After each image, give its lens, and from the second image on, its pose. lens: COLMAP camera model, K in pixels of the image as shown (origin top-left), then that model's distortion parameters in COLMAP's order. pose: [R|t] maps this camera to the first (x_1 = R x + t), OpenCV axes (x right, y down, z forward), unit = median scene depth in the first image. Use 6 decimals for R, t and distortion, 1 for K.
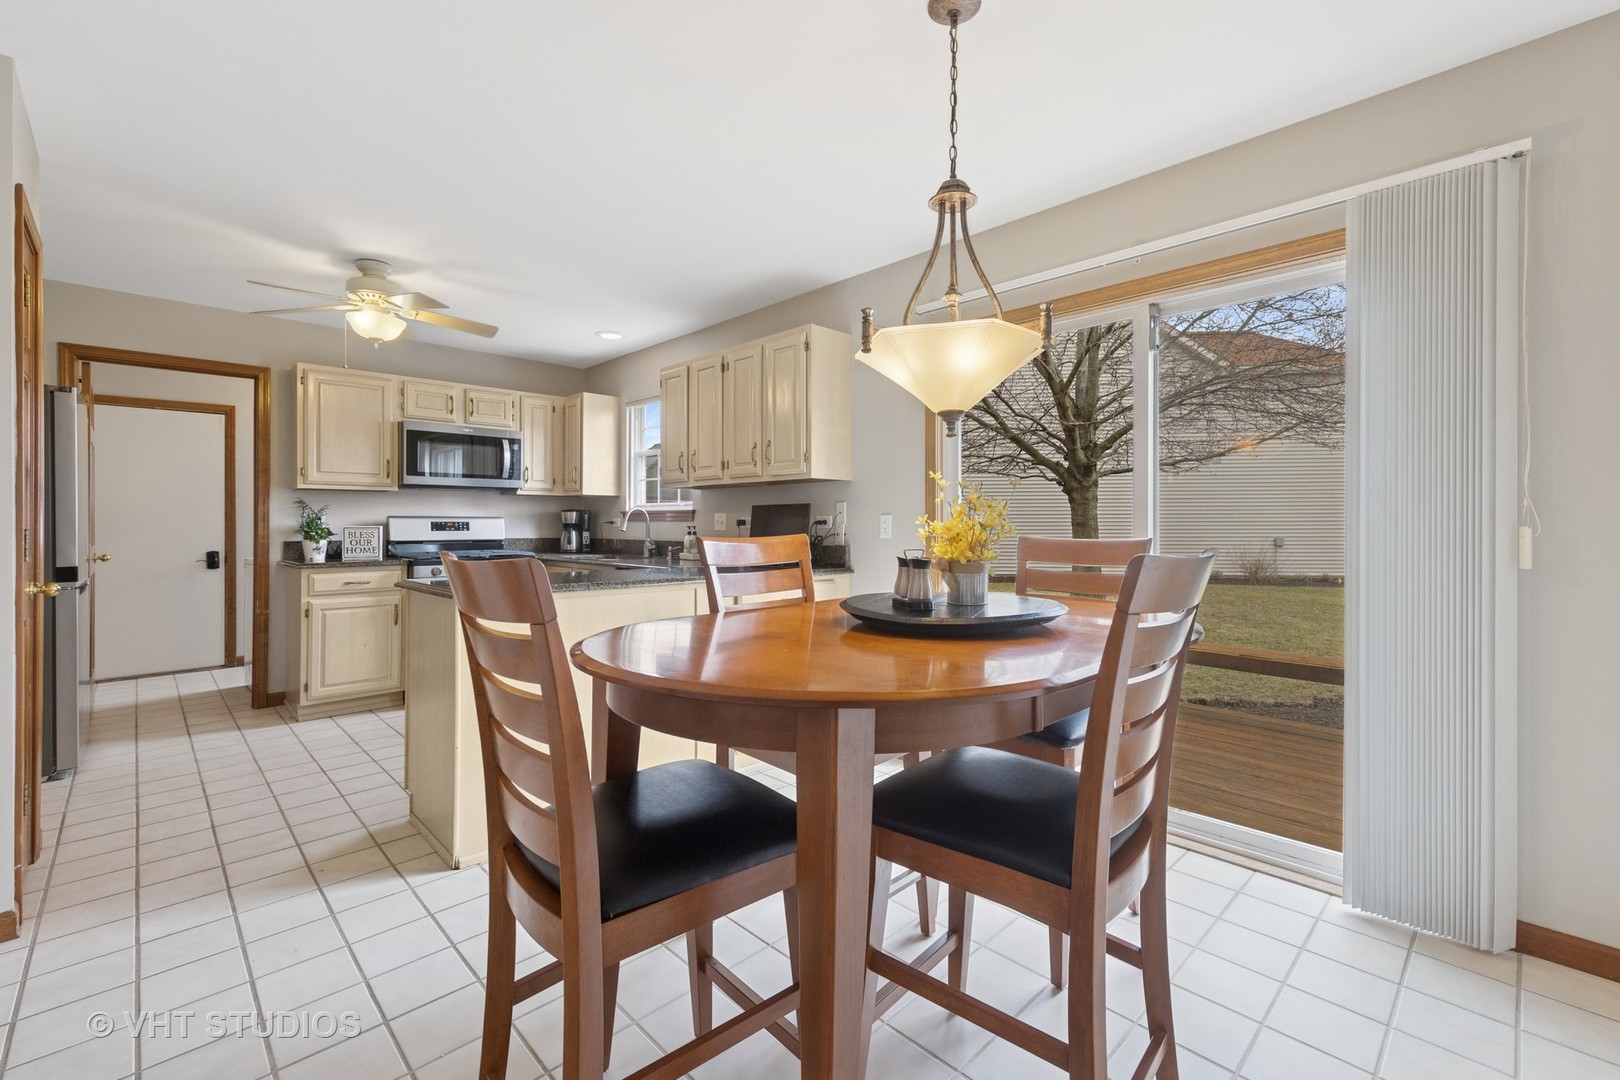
lens RADIAL K [[693.6, 0, 820.3], [0, 693.6, 525.2], [0, 0, 1]] dist [0.002630, -0.000852]
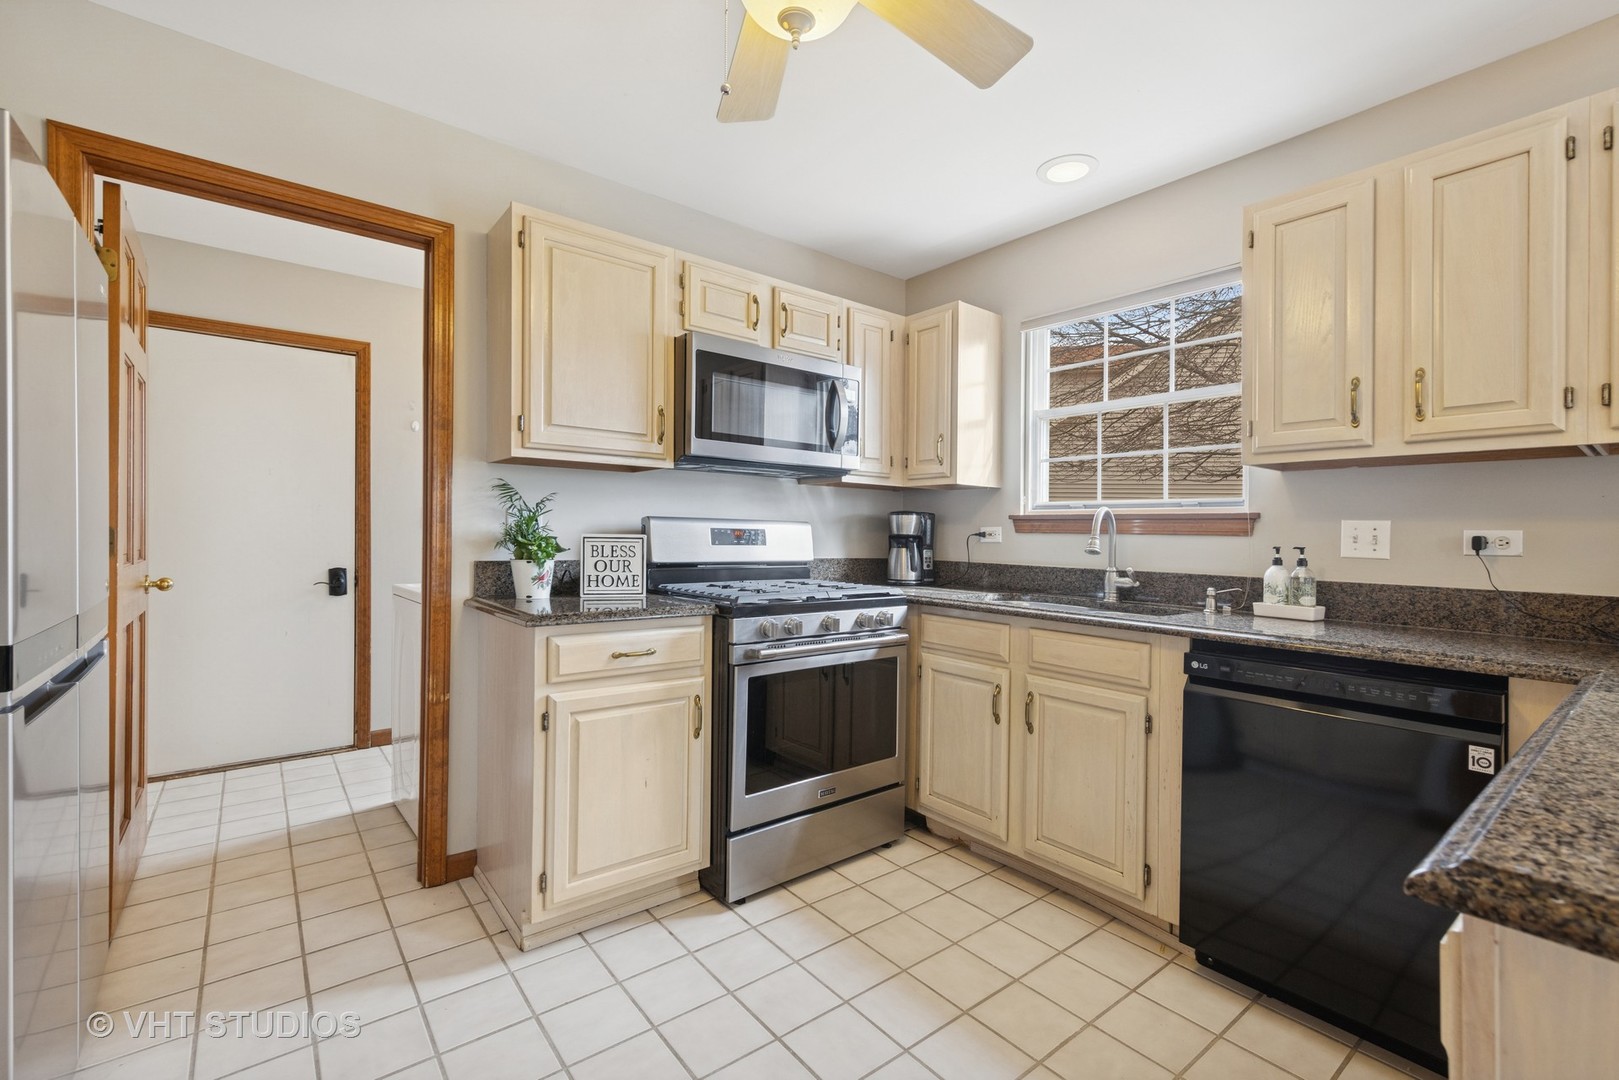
lens RADIAL K [[693.1, 0, 818.1], [0, 693.1, 547.4], [0, 0, 1]] dist [0.002630, -0.000852]
pose [[0.995513, 0.019201, -0.092659, -0.458998], [-0.017660, 0.999692, 0.017425, -0.000581], [0.092965, -0.015711, 0.995545, 0.495524]]
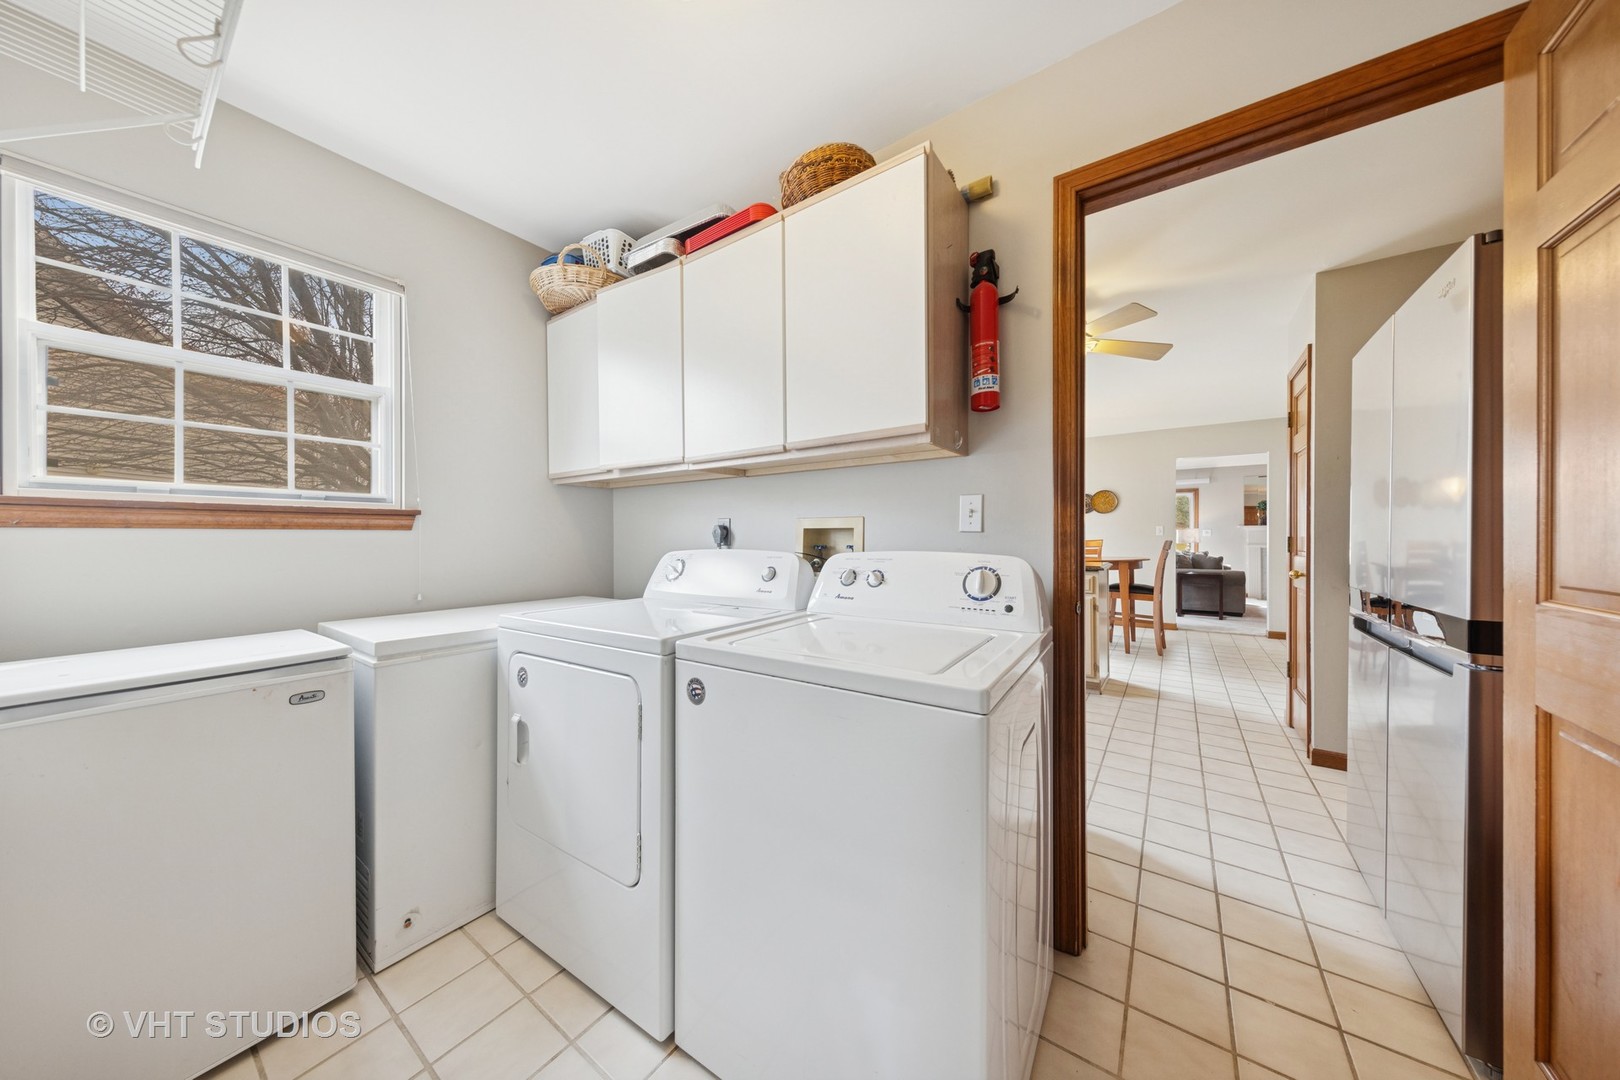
lens RADIAL K [[517.2, 0, 827.0], [0, 517.2, 540.6], [0, 0, 1]] dist [0.008201, 0.000051]
pose [[-0.199244, -0.008063, 0.979917, -1.070856], [0.000141, 0.999966, 0.008257, 0.000856], [-0.979950, 0.001783, -0.199236, 1.185550]]
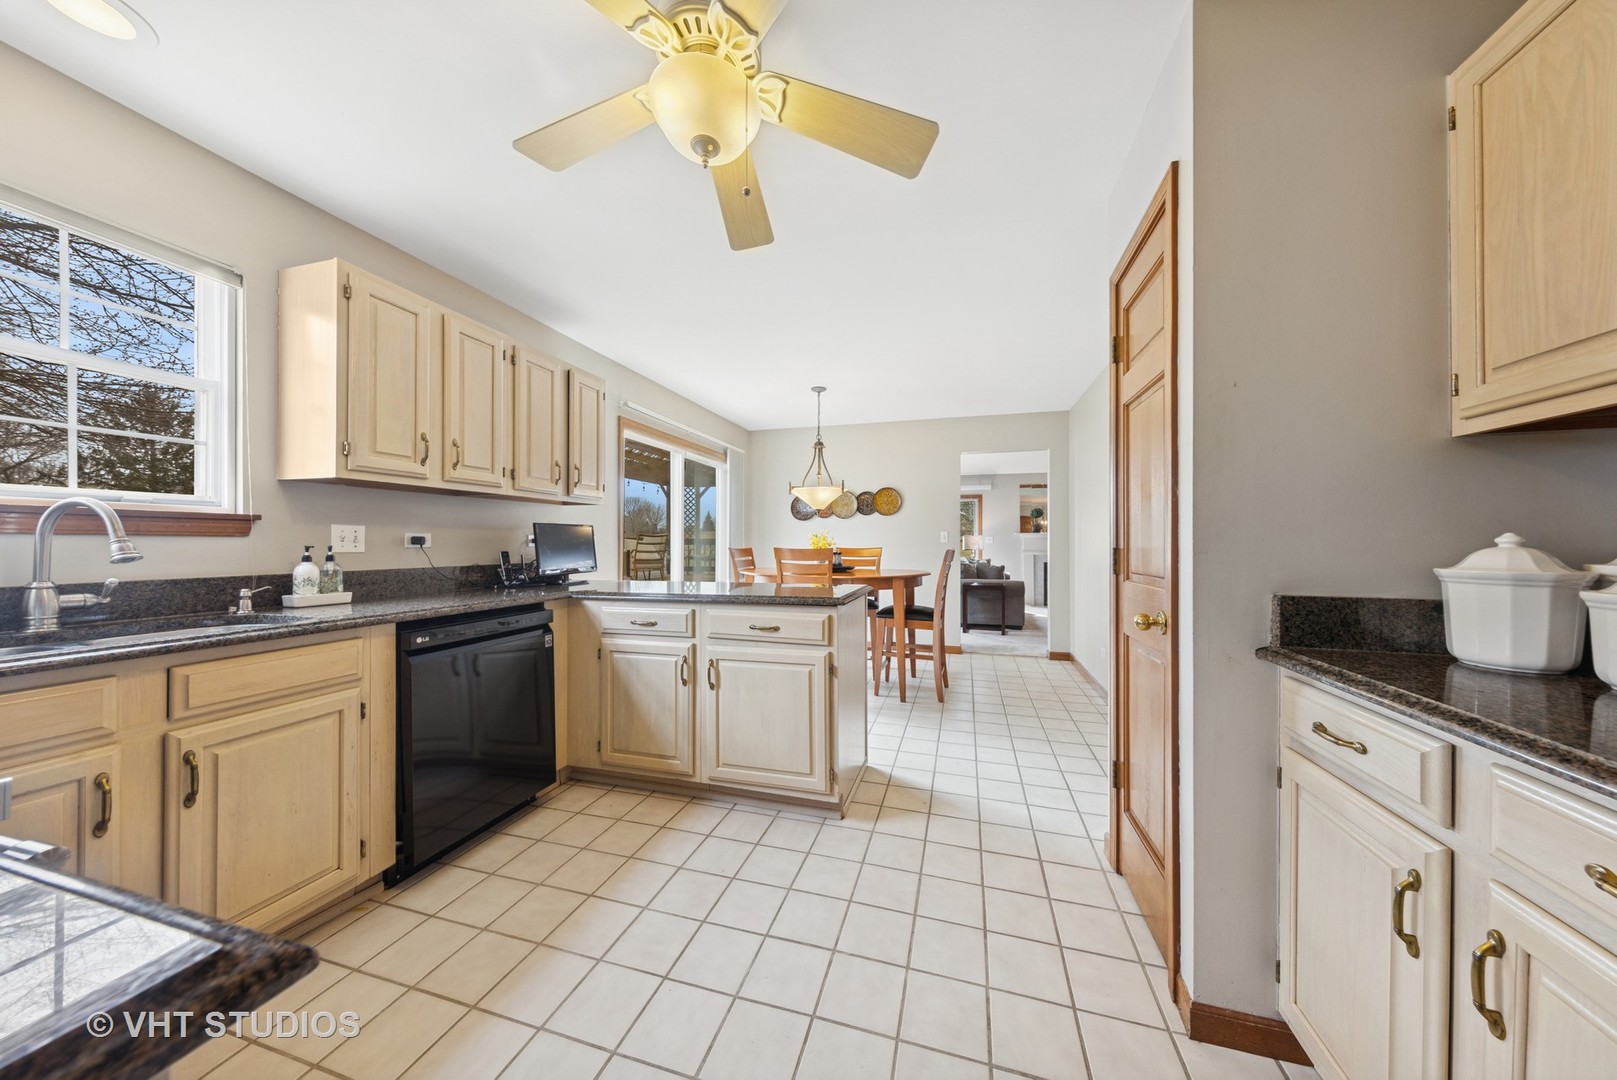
lens RADIAL K [[516.2, 0, 818.6], [0, 516.2, 539.6], [0, 0, 1]] dist [0.008201, 0.000051]
pose [[-0.493177, 0.001923, 0.869927, -0.753776], [-0.003692, 0.999984, -0.004304, -0.003201], [-0.869921, -0.005334, -0.493162, 0.847098]]
